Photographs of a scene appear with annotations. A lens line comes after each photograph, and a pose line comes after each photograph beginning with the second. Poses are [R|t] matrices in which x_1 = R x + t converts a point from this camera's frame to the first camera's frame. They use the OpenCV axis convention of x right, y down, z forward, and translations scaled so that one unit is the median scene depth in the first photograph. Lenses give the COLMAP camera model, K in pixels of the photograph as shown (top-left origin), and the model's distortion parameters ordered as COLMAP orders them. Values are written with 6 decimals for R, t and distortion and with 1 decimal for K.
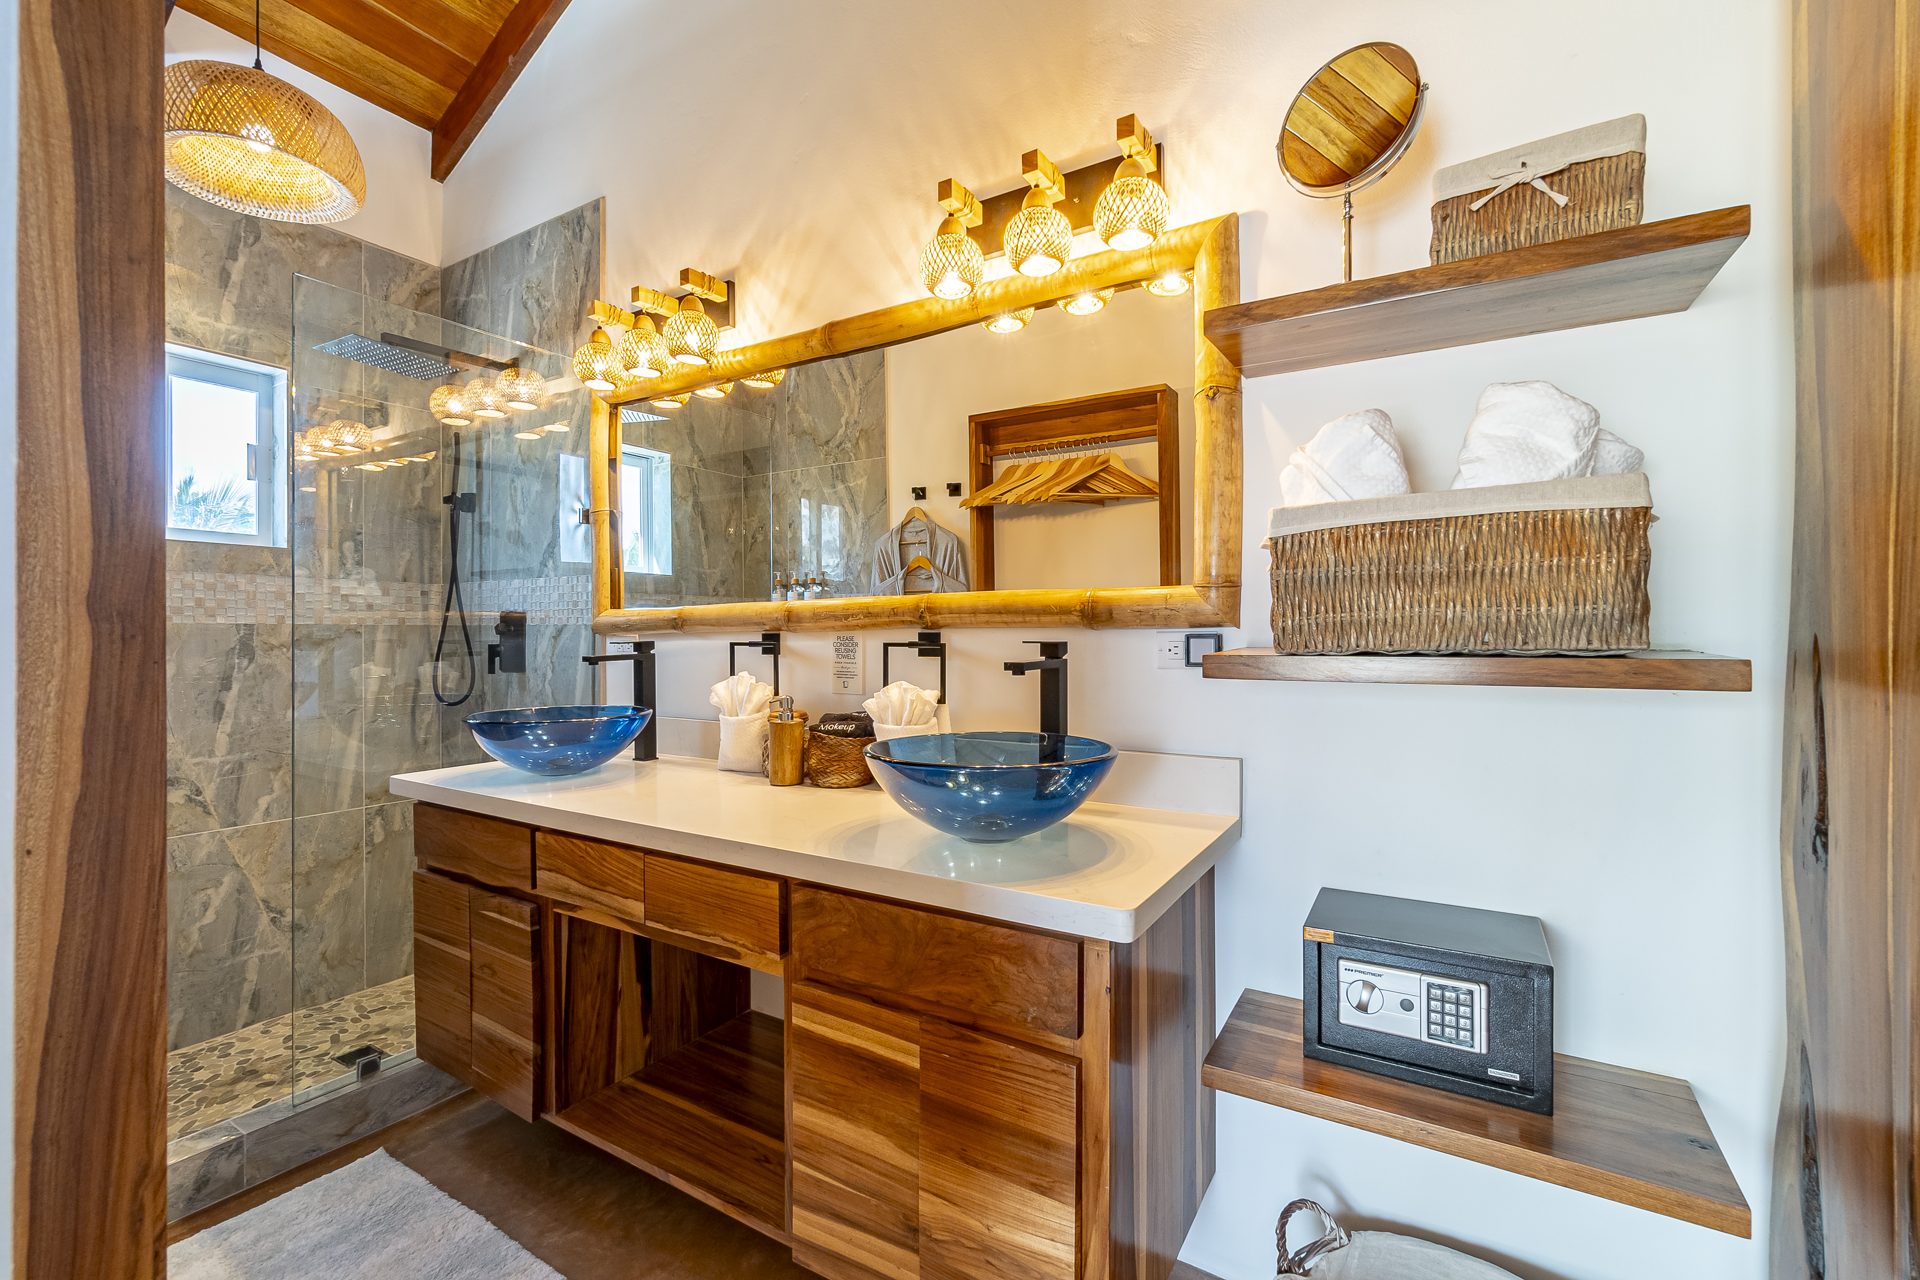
lens RADIAL K [[851.1, 0, 959.7], [0, 851.1, 642.4], [0, 0, 1]] dist [-0.004824, -0.000044]
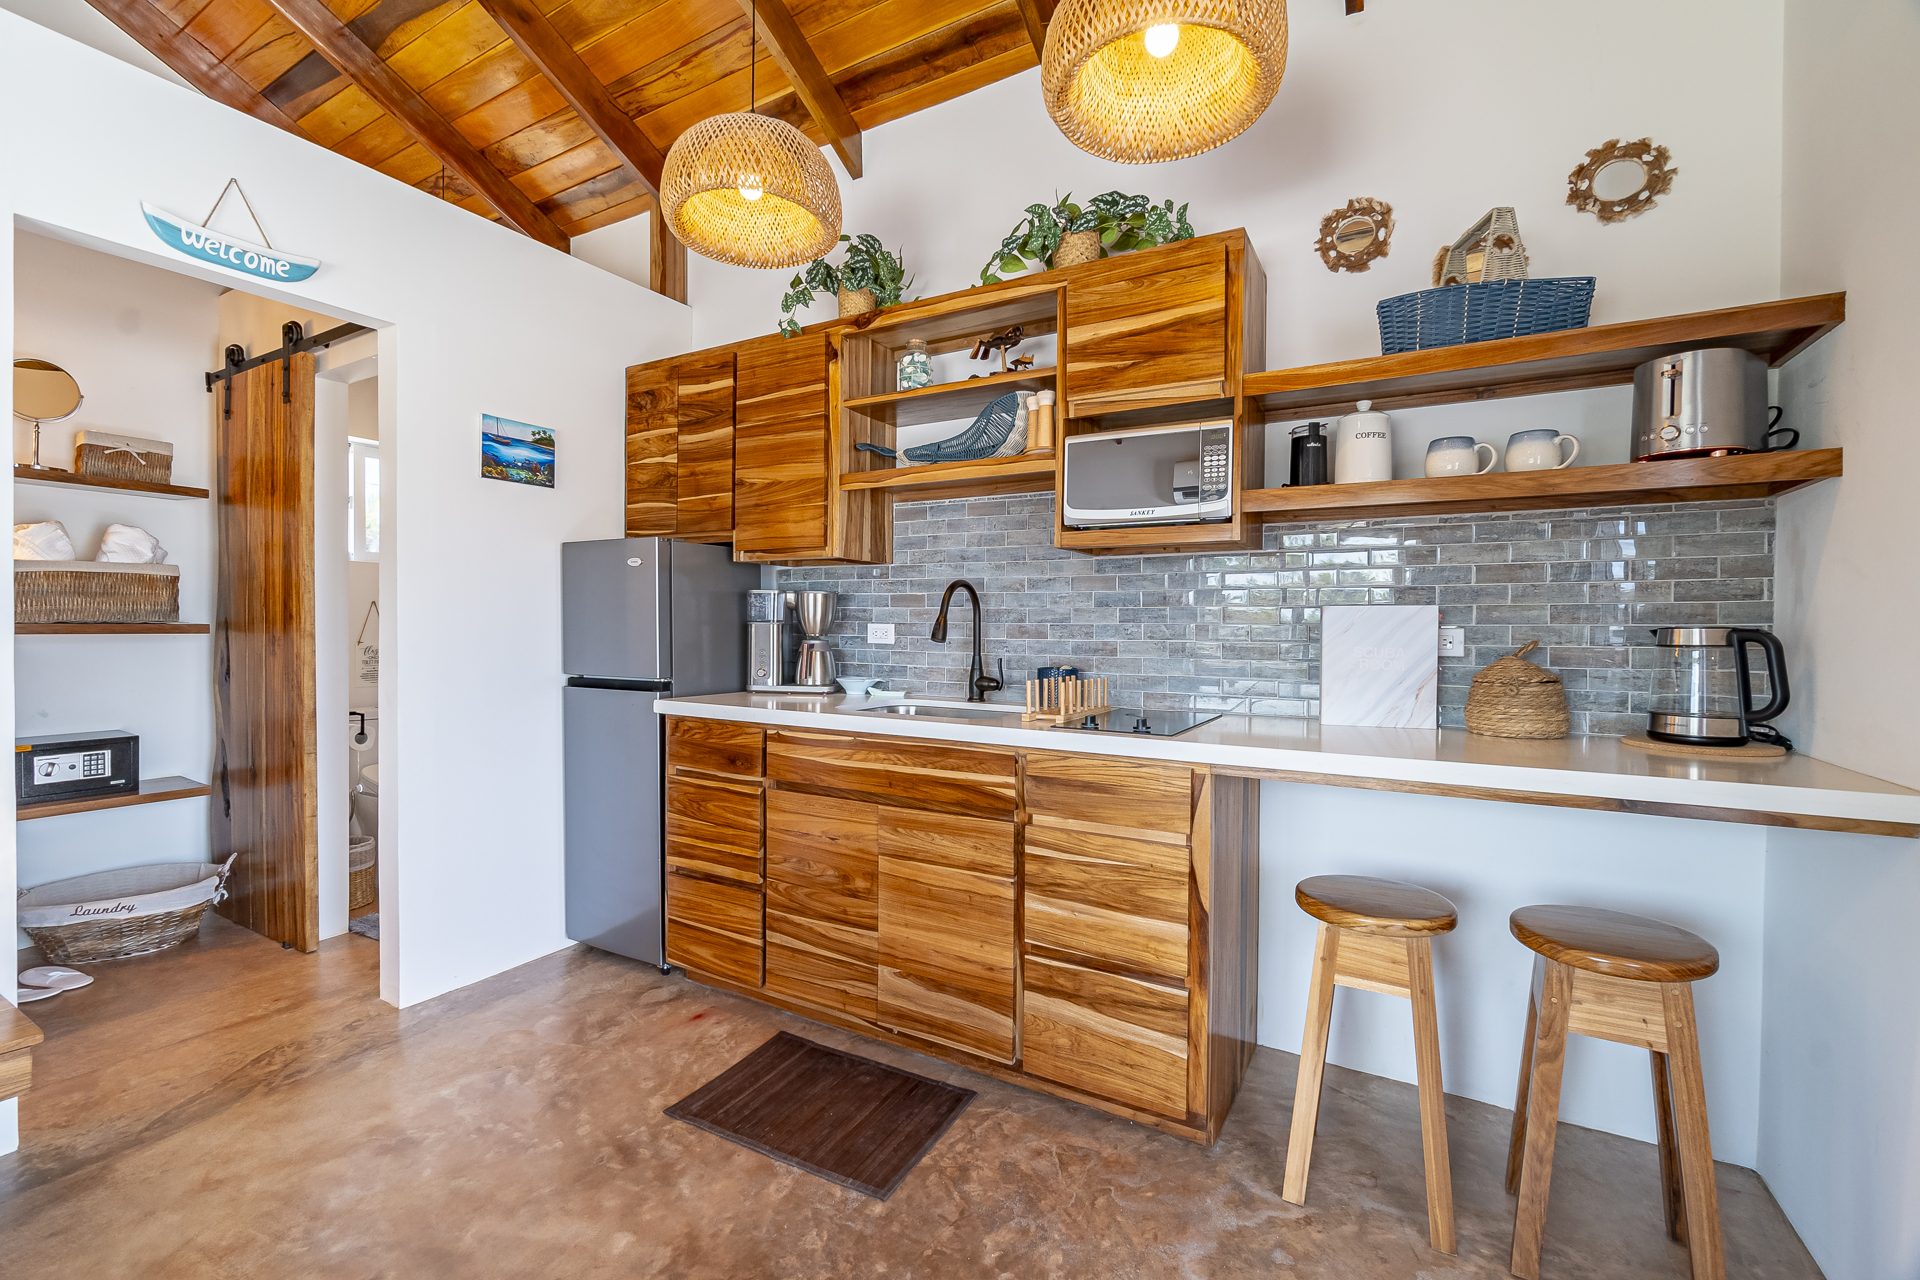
lens RADIAL K [[825.3, 0, 942.7], [0, 825.3, 634.3], [0, 0, 1]] dist [-0.013138, 0.008552]
pose [[-0.005091, -0.012784, 0.999905, -1.638802], [0.001128, 0.999918, 0.012790, 0.016115], [-0.999986, 0.001193, -0.005076, -1.323697]]
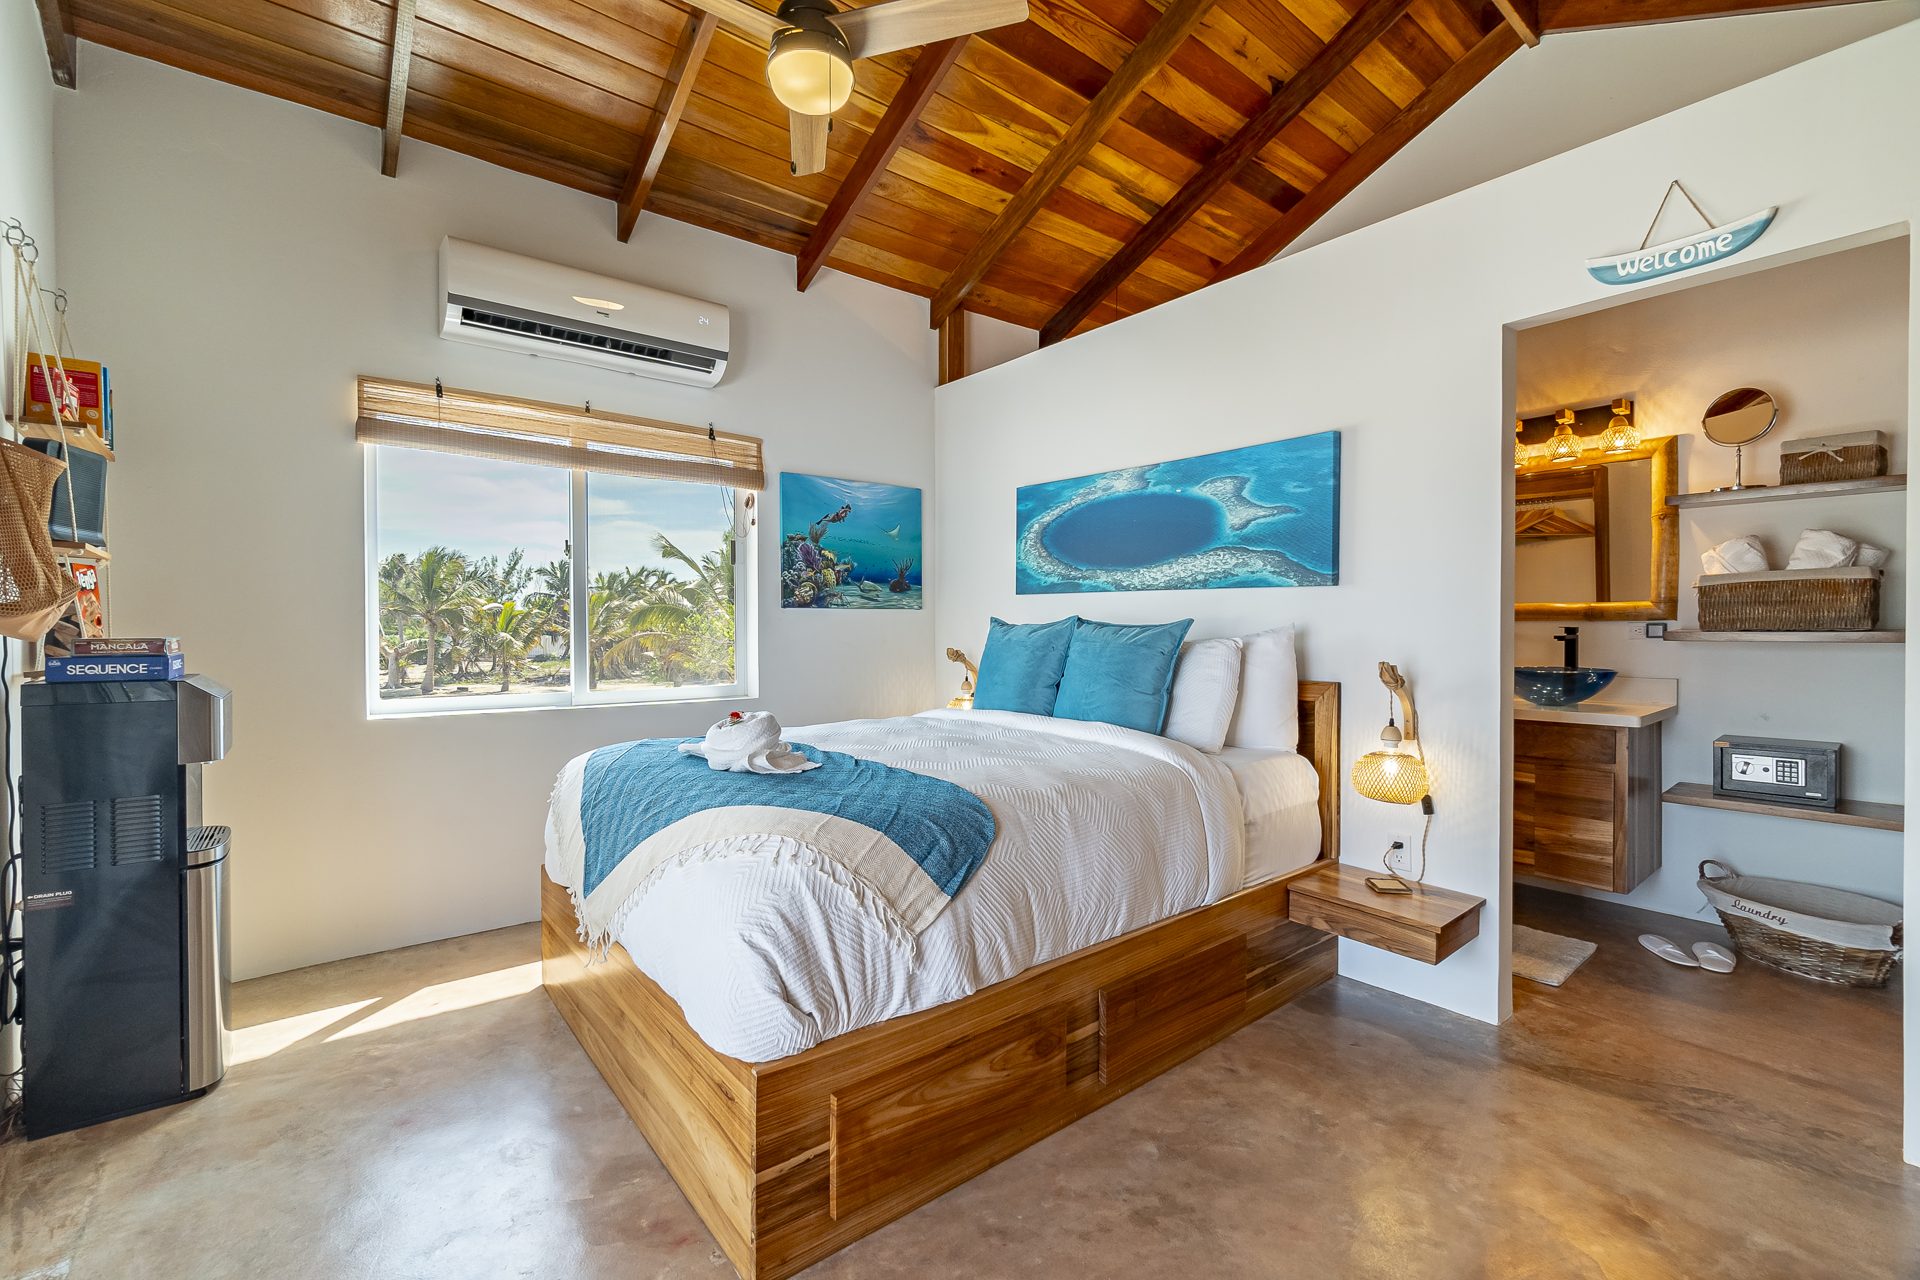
lens RADIAL K [[825.3, 0, 942.7], [0, 825.3, 634.3], [0, 0, 1]] dist [-0.013138, 0.008552]
pose [[0.934156, 0.003888, -0.356843, -0.793666], [-0.003289, 0.999992, 0.002285, 0.022728], [0.356849, -0.000961, 0.934162, -1.921948]]
